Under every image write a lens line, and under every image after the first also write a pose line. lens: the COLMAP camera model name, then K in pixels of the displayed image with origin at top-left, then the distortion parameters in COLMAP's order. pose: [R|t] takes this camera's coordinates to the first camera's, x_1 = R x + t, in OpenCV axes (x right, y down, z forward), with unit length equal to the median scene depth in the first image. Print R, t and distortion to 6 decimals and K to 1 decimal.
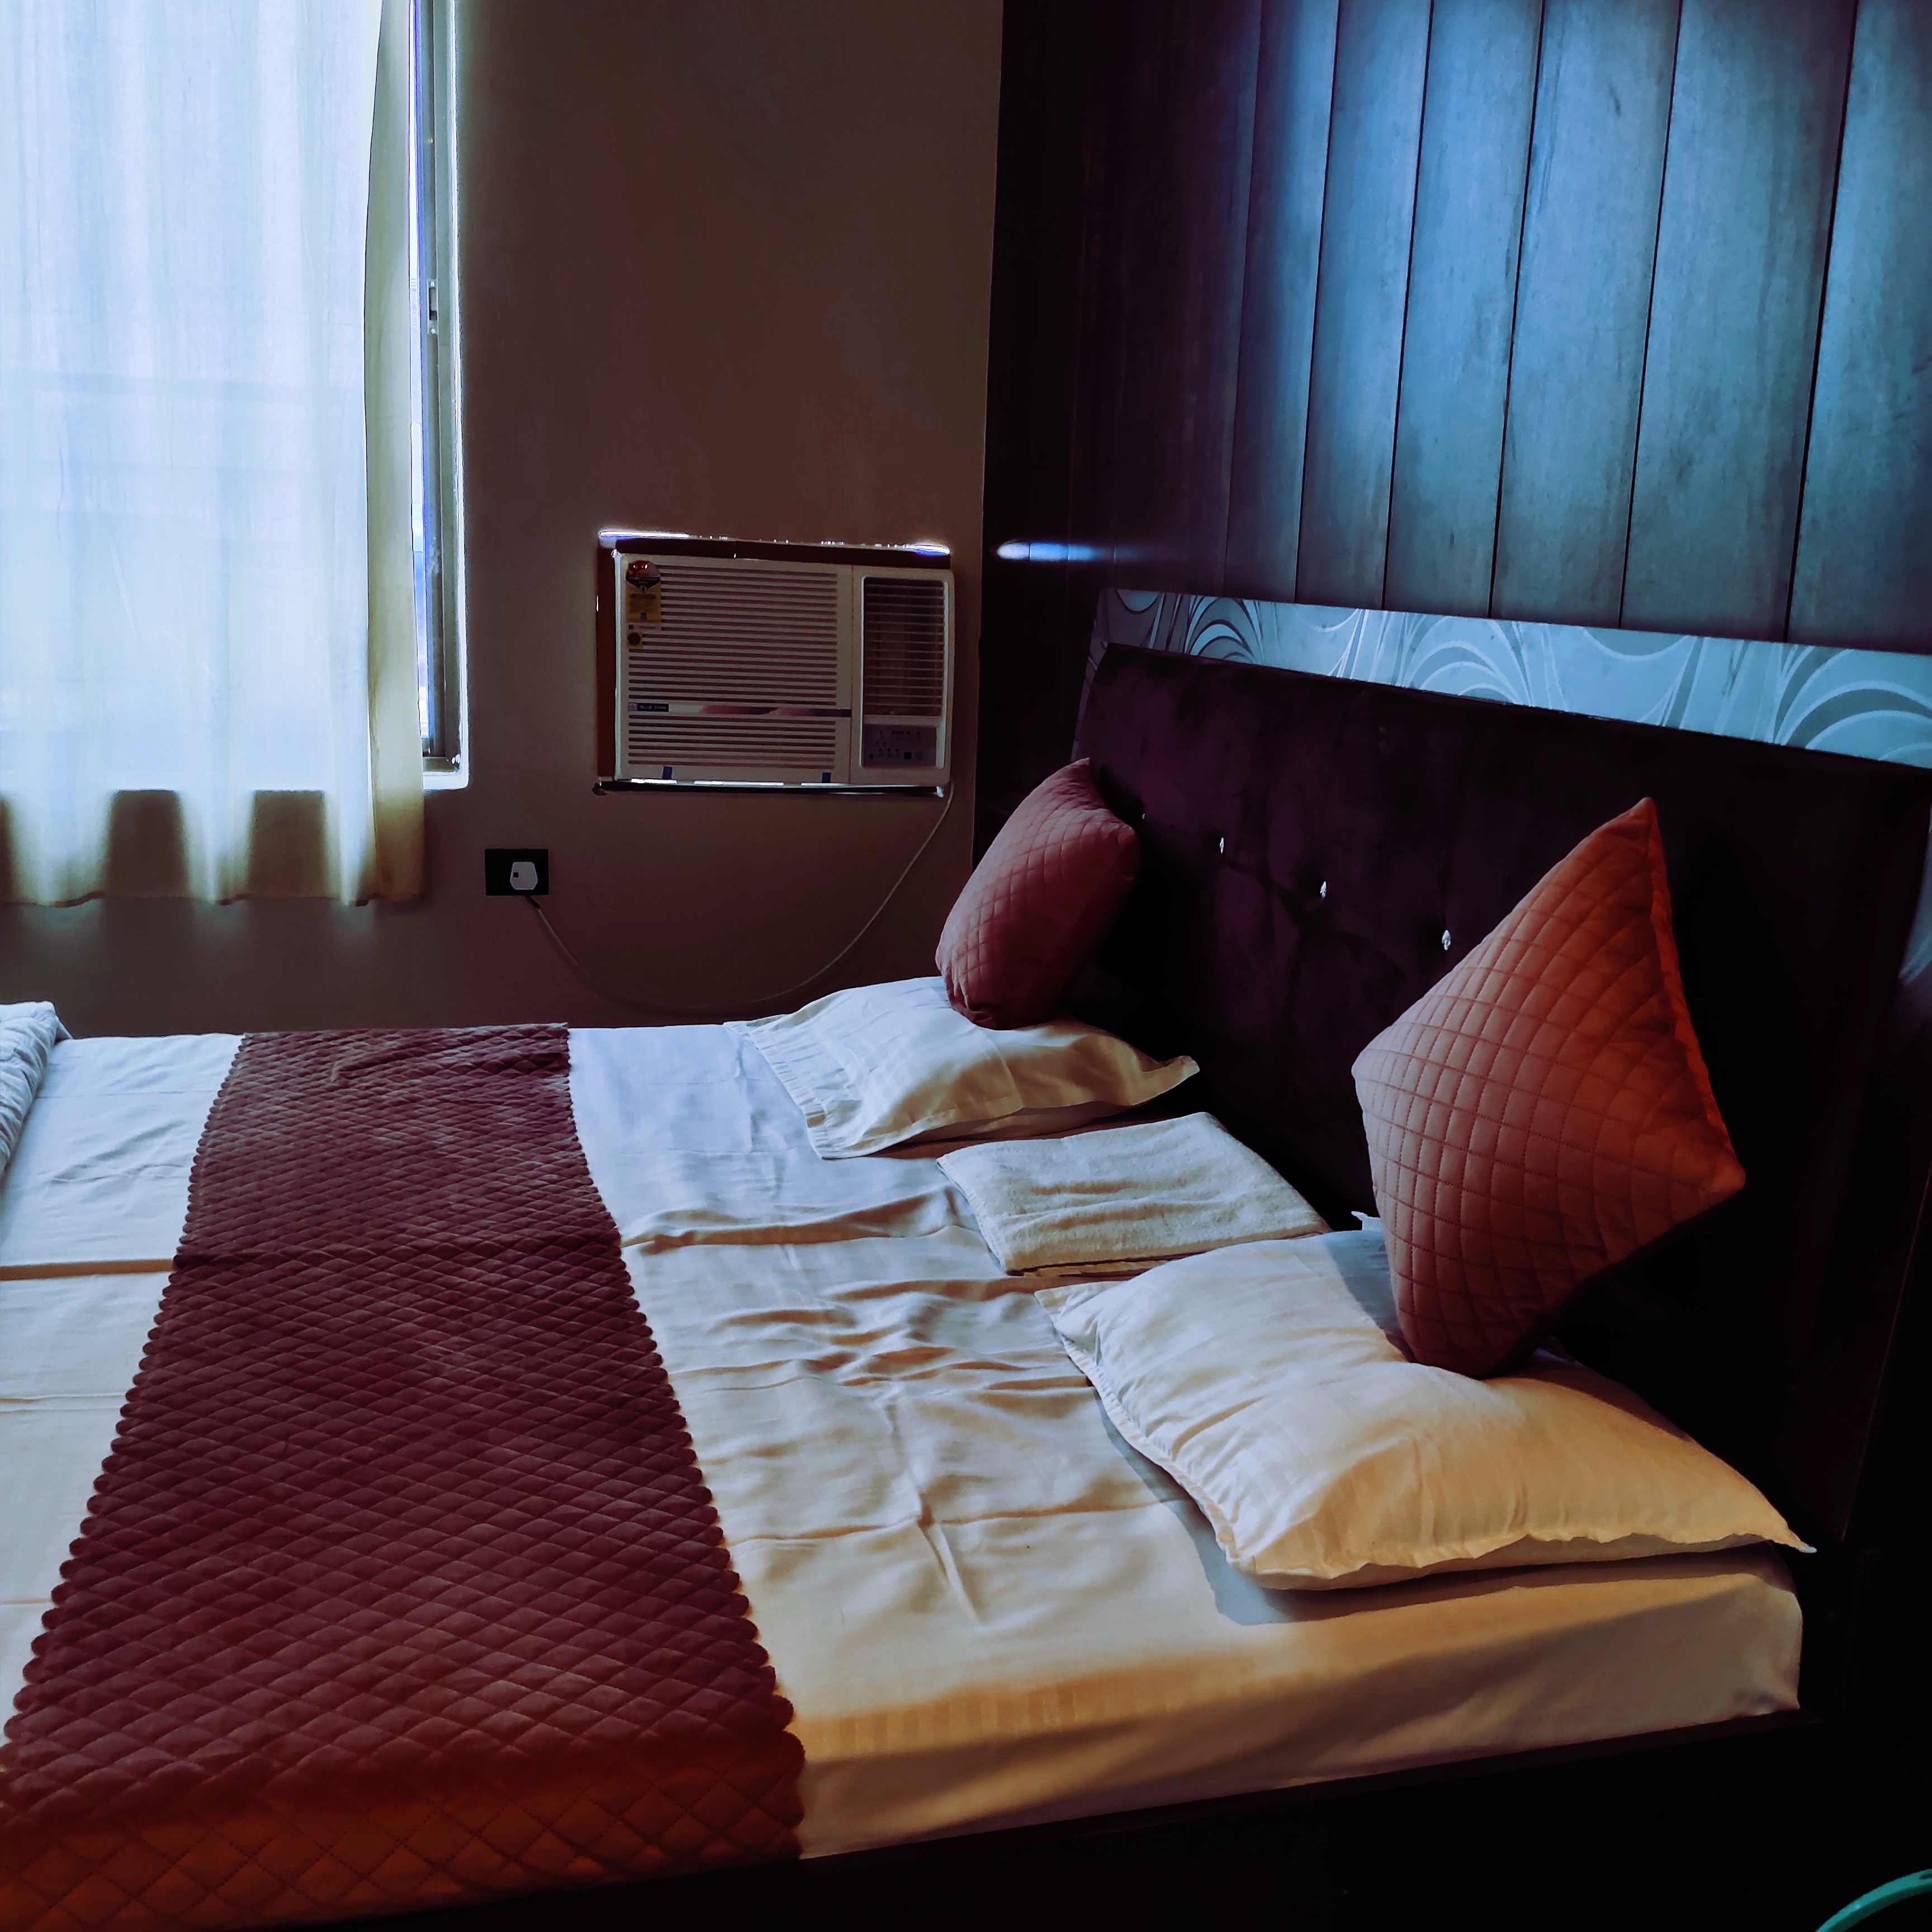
lens RADIAL K [[2070.2, 0, 992.9], [0, 2070.2, 968.6], [0, 0, 1]] dist [0.157128, -0.398818]
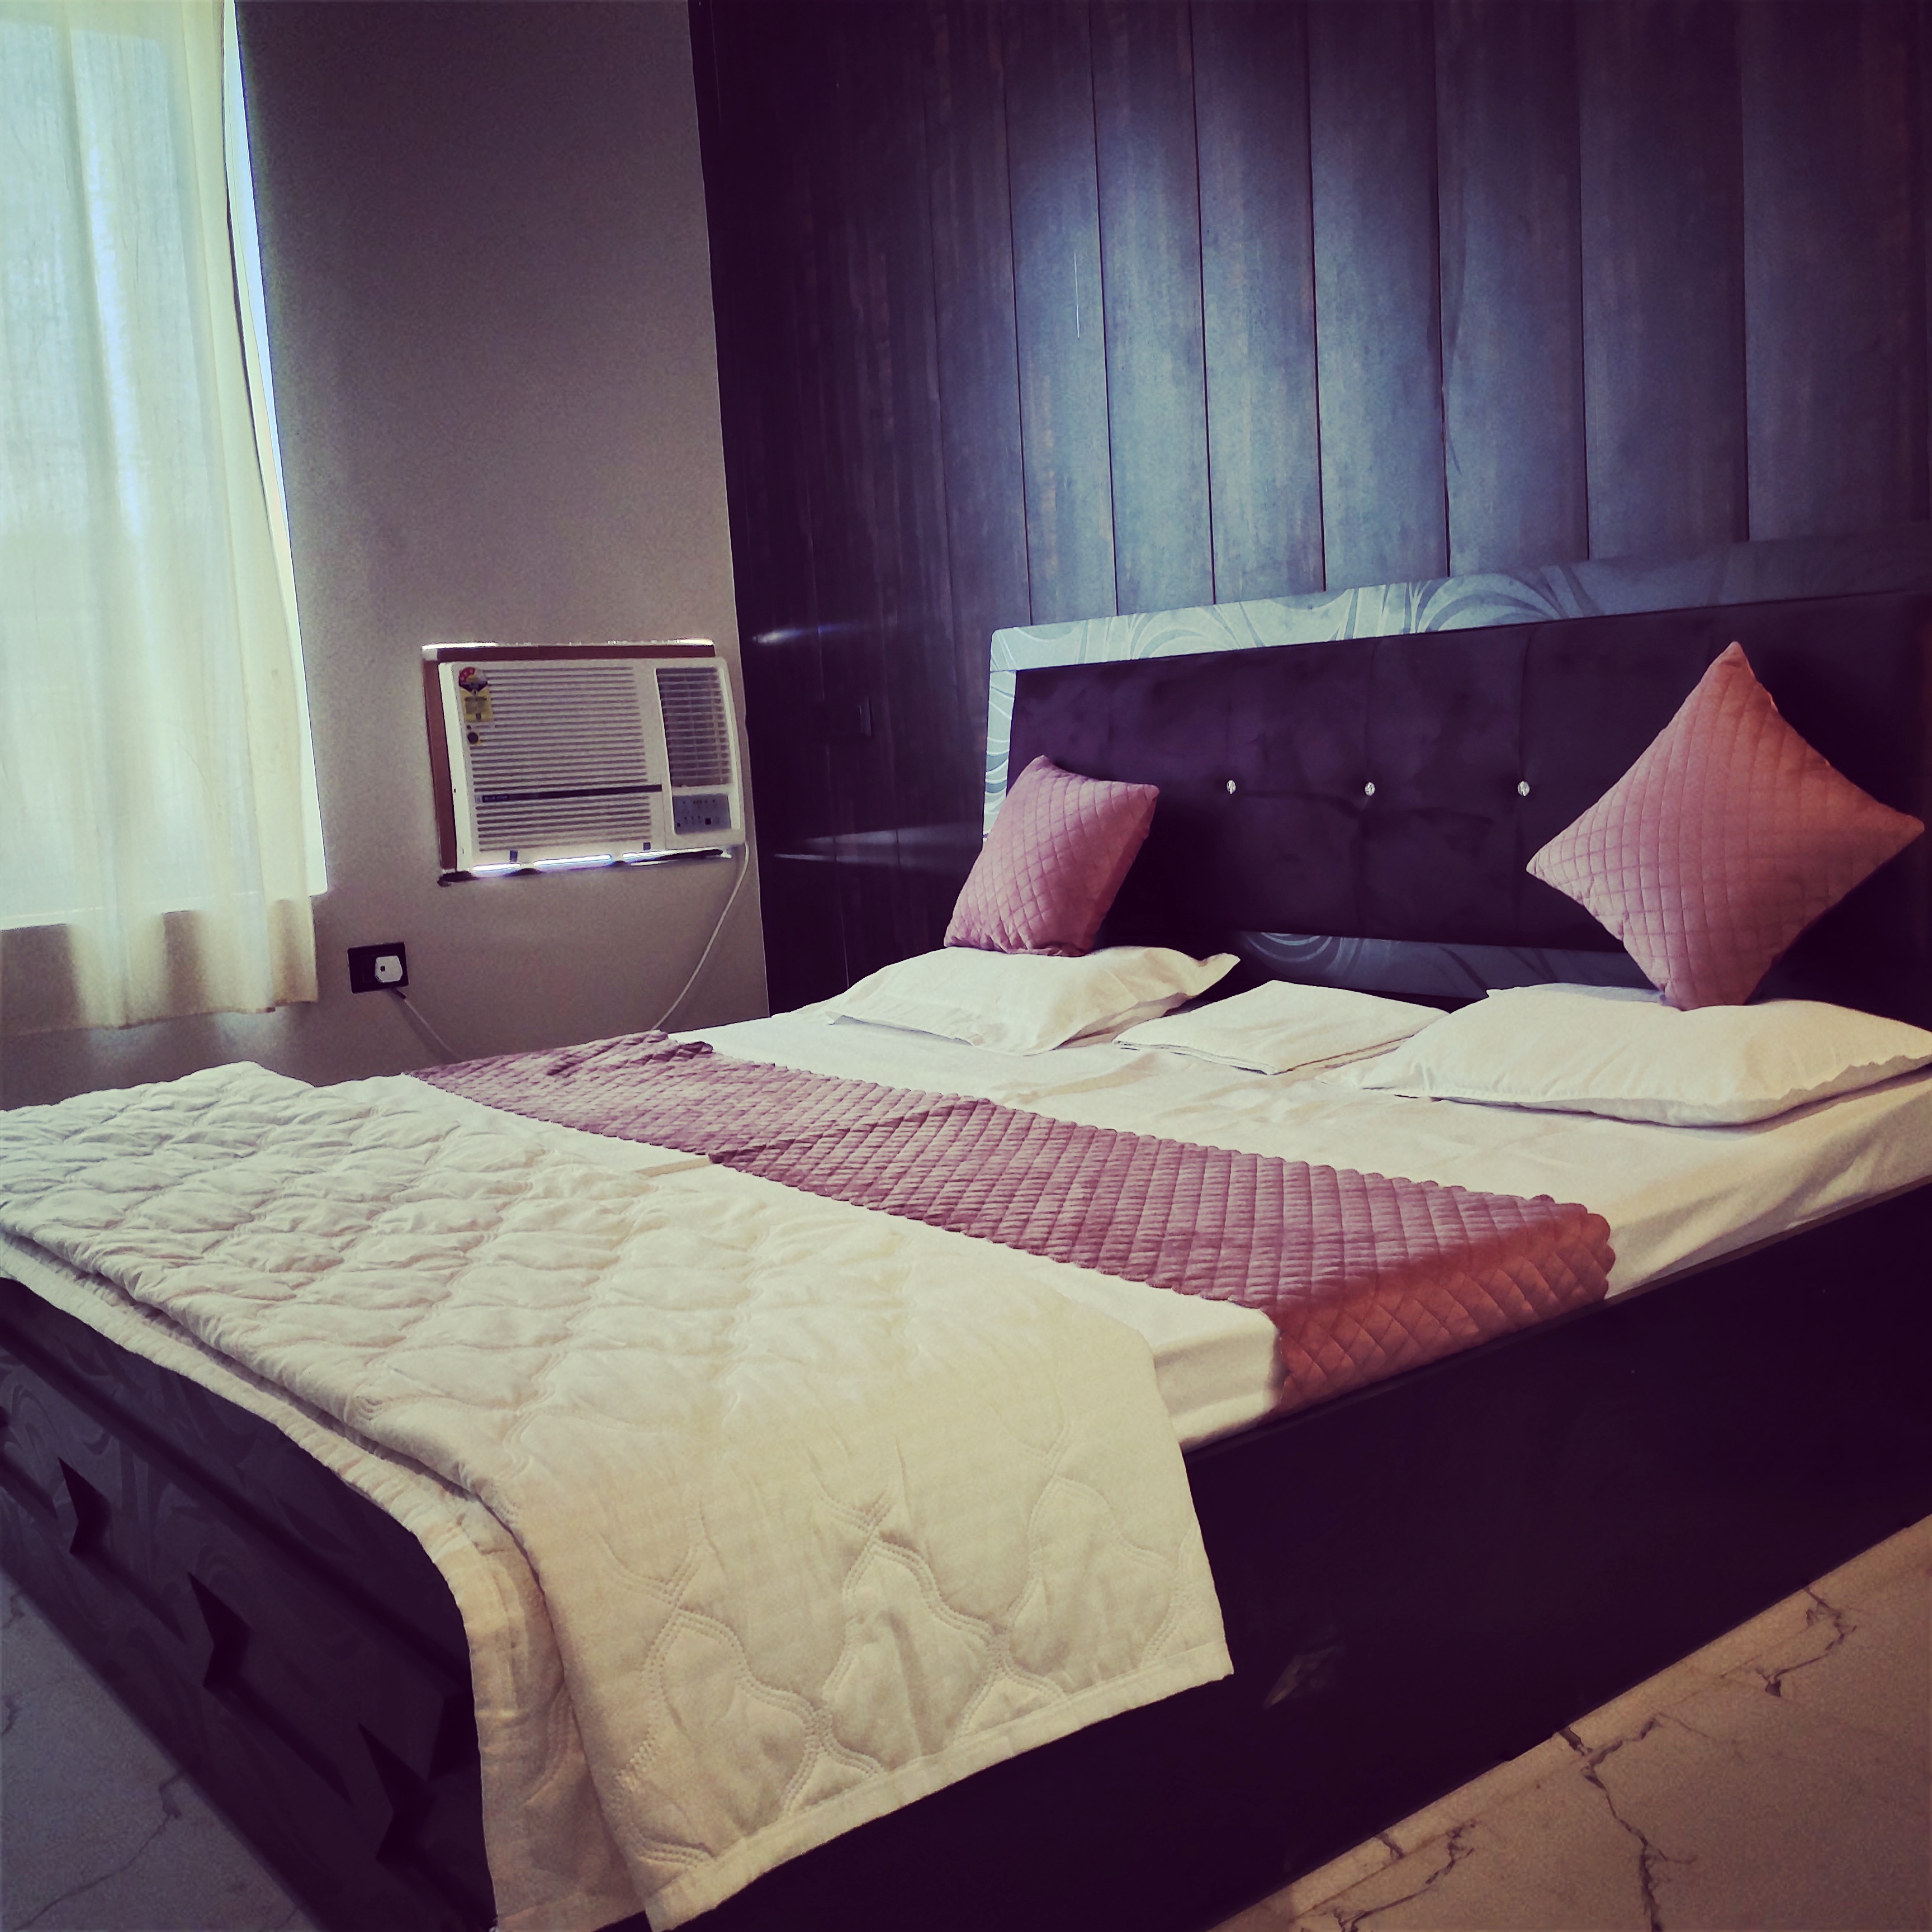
lens RADIAL K [[2070.2, 0, 992.9], [0, 2070.2, 968.6], [0, 0, 1]] dist [0.157128, -0.398818]
pose [[0.915702, -0.139200, 0.376979, -0.352629], [0.169659, 0.984301, -0.048657, 0.060585], [-0.364287, 0.108513, 0.924943, -0.099092]]
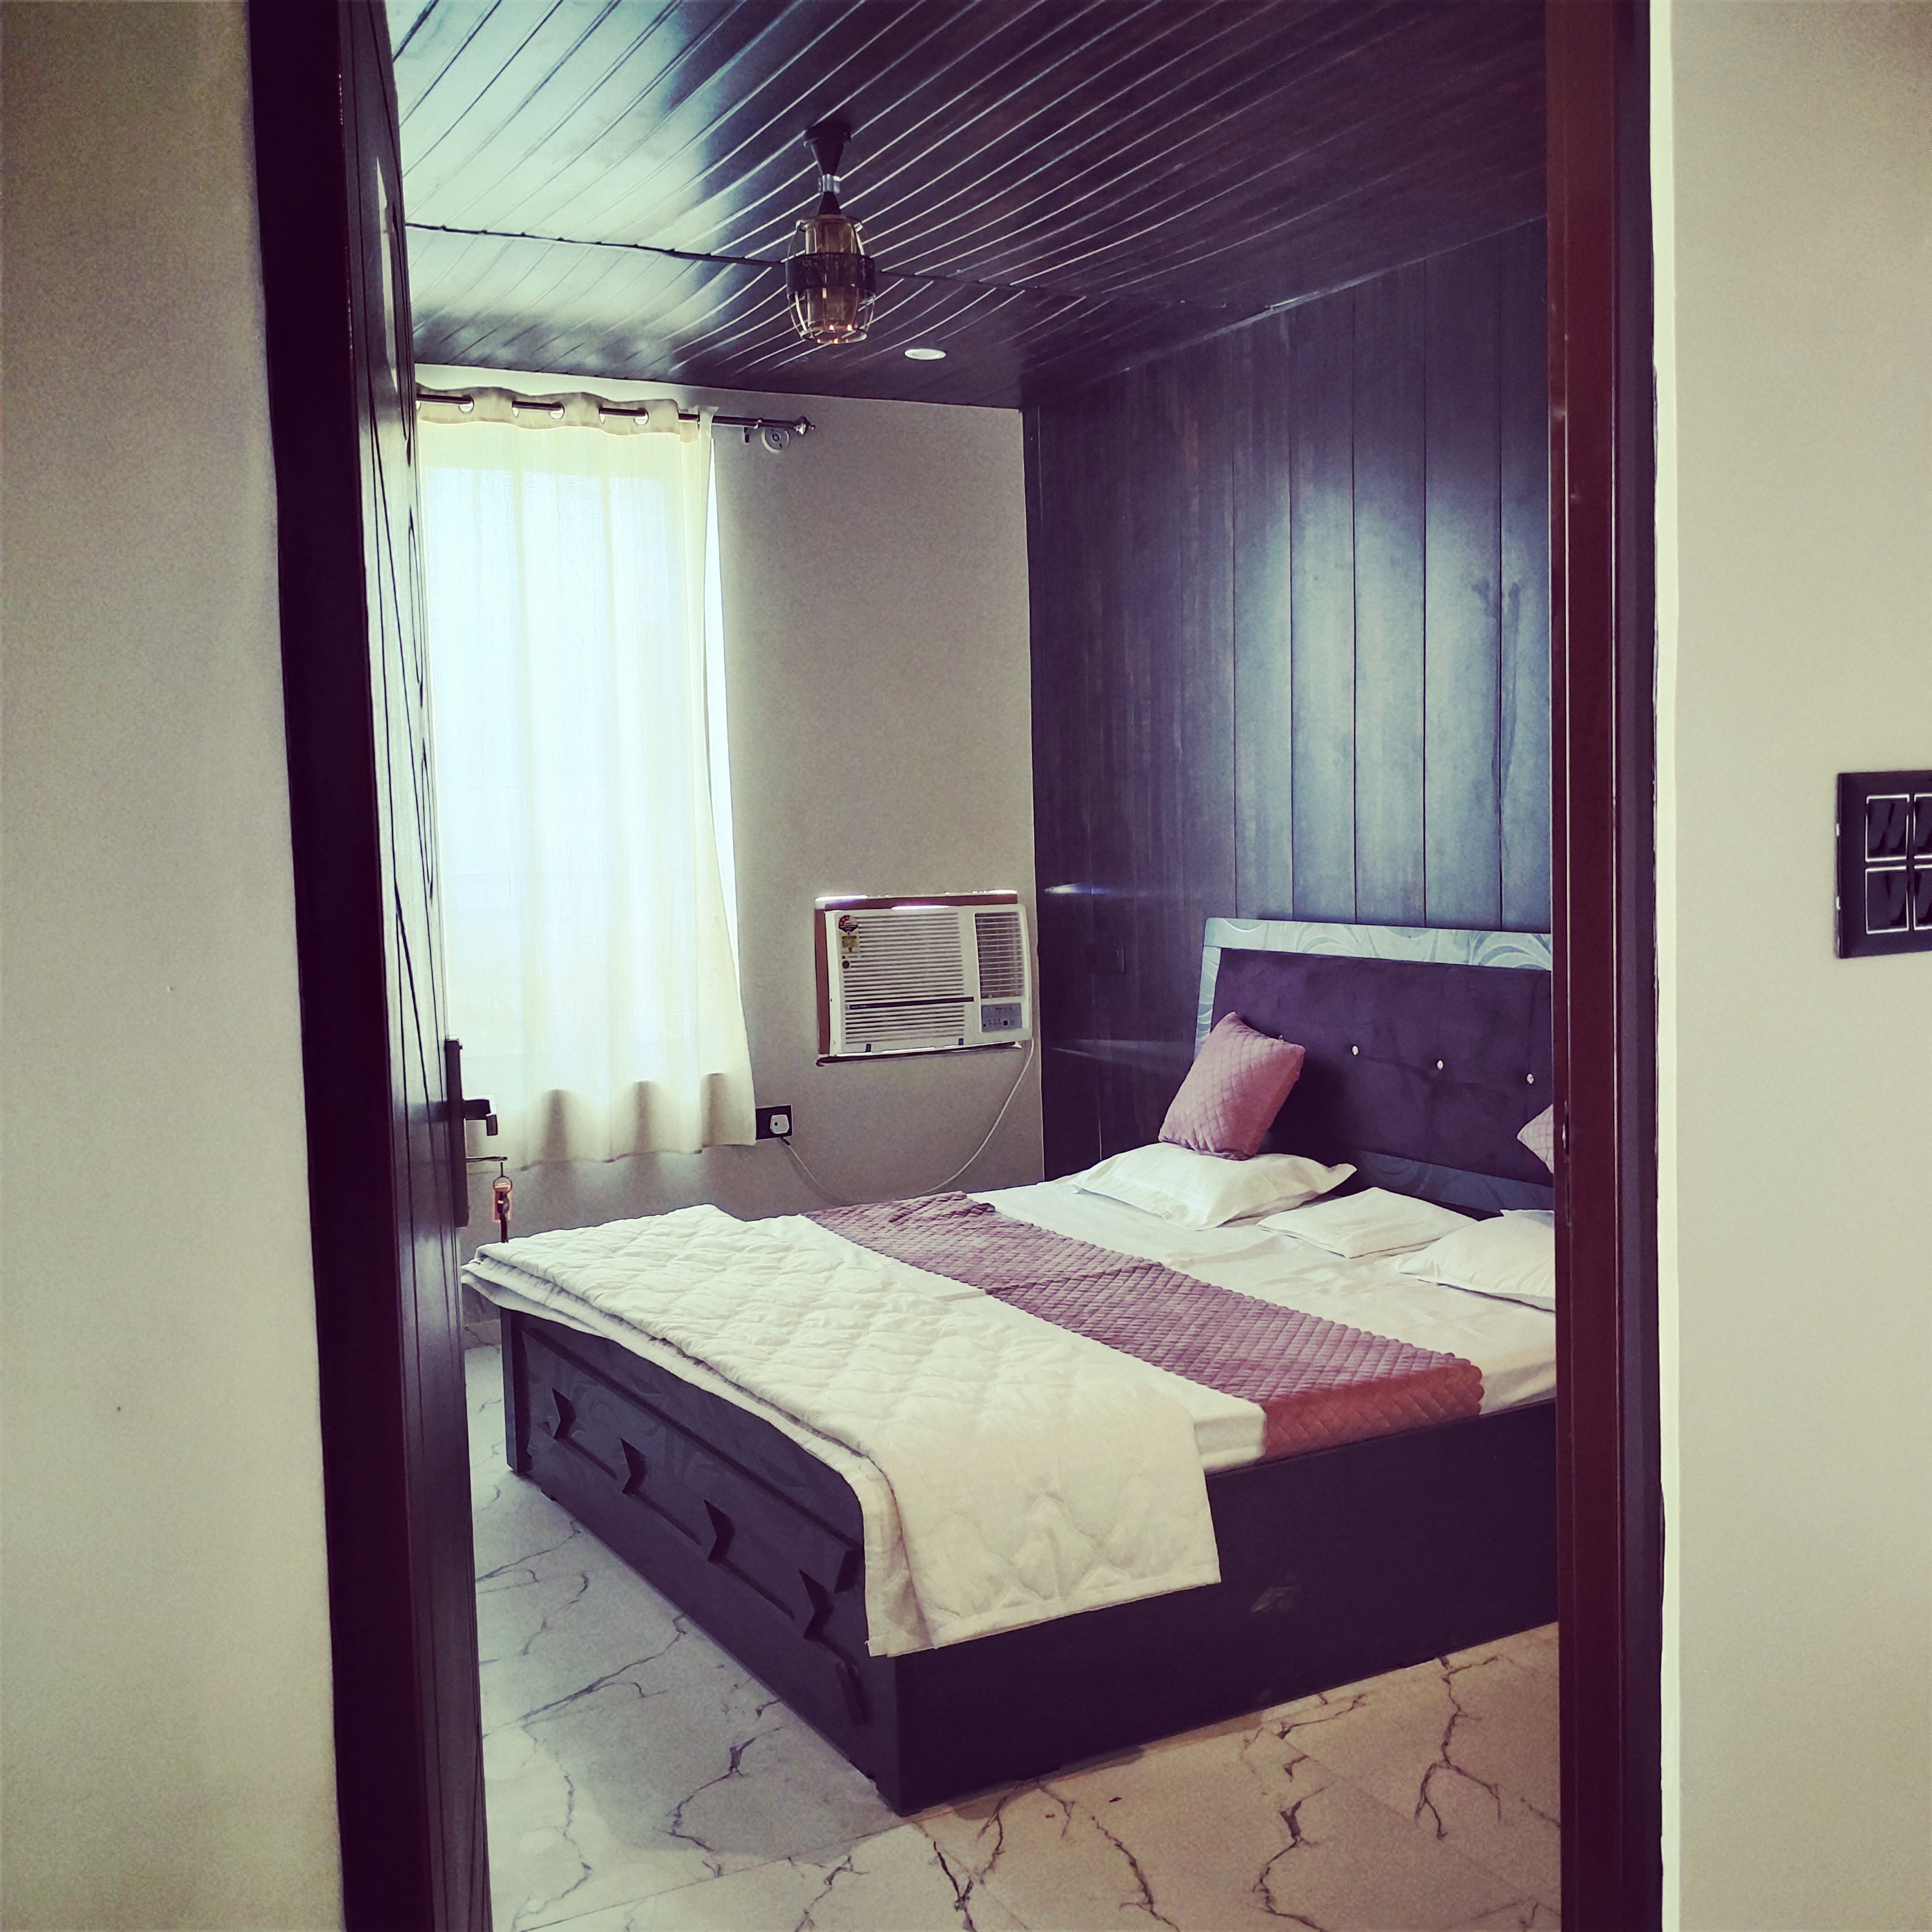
lens RADIAL K [[2093.5, 0, 1004.9], [0, 2093.5, 969.4], [0, 0, 1]] dist [0.239981, -0.898949]
pose [[0.966033, -0.081624, 0.245190, -0.441564], [0.110370, 0.988236, -0.105866, 0.024540], [-0.233665, 0.129332, 0.963677, -0.535386]]
